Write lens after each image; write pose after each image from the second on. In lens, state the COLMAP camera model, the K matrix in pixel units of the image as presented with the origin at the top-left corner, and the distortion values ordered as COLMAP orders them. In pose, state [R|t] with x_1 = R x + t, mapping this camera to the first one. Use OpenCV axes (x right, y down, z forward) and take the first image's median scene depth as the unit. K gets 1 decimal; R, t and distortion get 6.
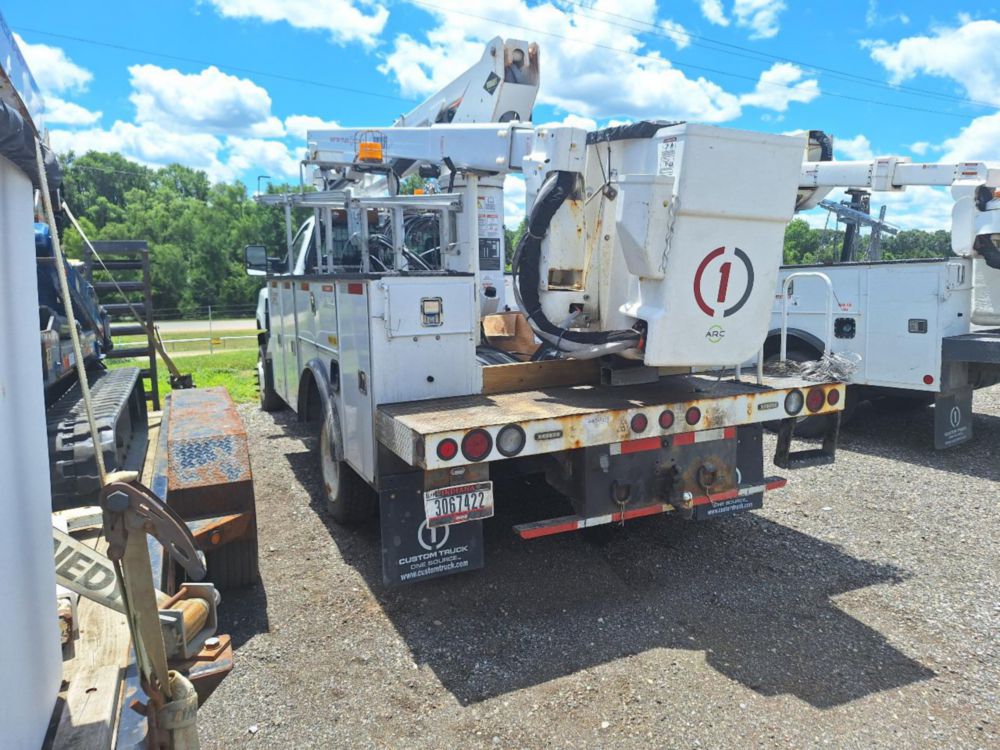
lens RADIAL K [[690.9, 0, 503.5], [0, 690.9, 358.4], [0, 0, 1]] dist [0.129434, -0.182018]
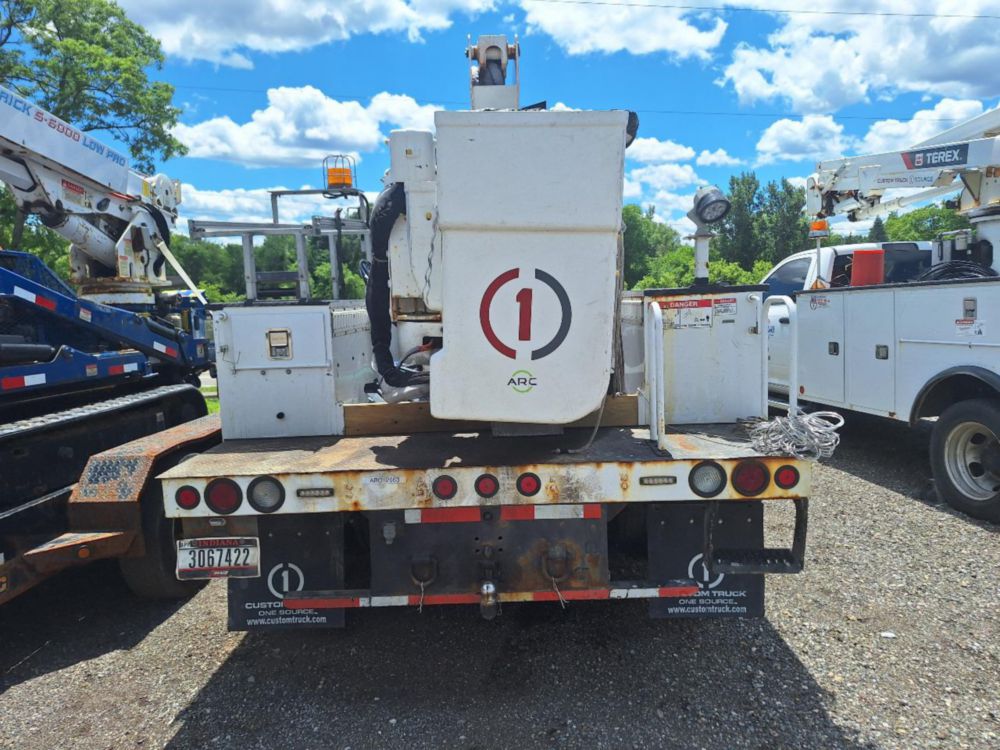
lens RADIAL K [[693.8, 0, 510.0], [0, 693.8, 372.5], [0, 0, 1]] dist [0.090357, -0.110011]
pose [[0.896836, 0.036110, -0.440887, 0.571800], [-0.037229, 0.999288, 0.006116, -0.044760], [0.440794, 0.010929, 0.897542, 0.285861]]
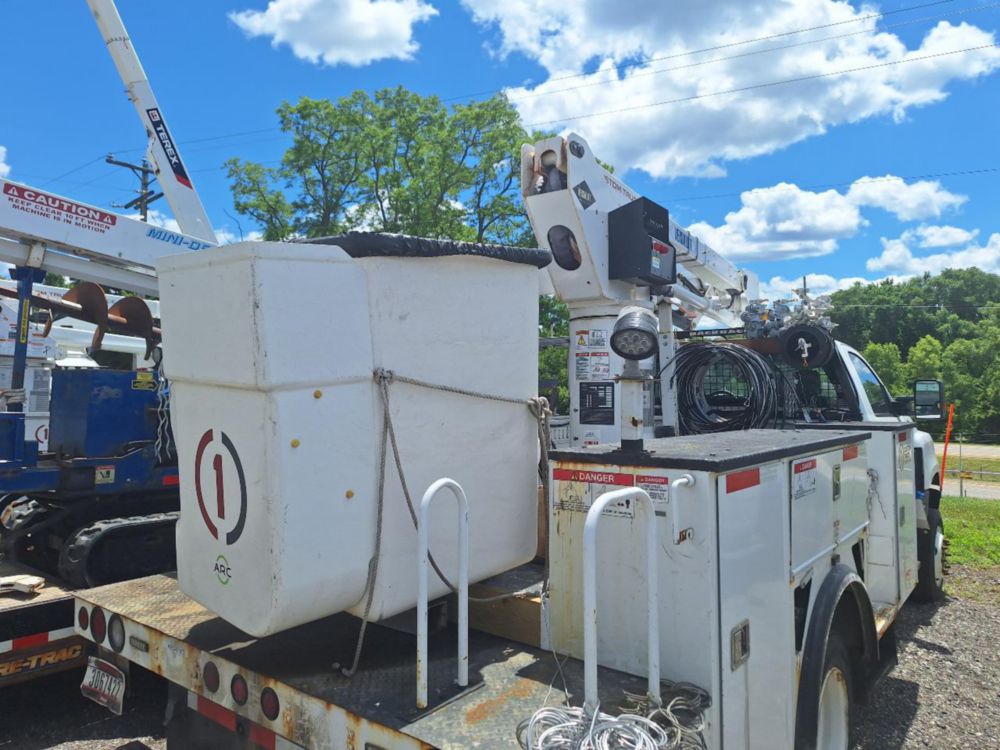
lens RADIAL K [[684.4, 0, 504.3], [0, 684.4, 362.1], [0, 0, 1]] dist [0.085006, -0.089896]
pose [[0.445674, -0.022031, -0.894924, 0.875762], [-0.119739, 0.989247, -0.083984, -0.175824], [0.887151, 0.144587, 0.438244, 0.847379]]
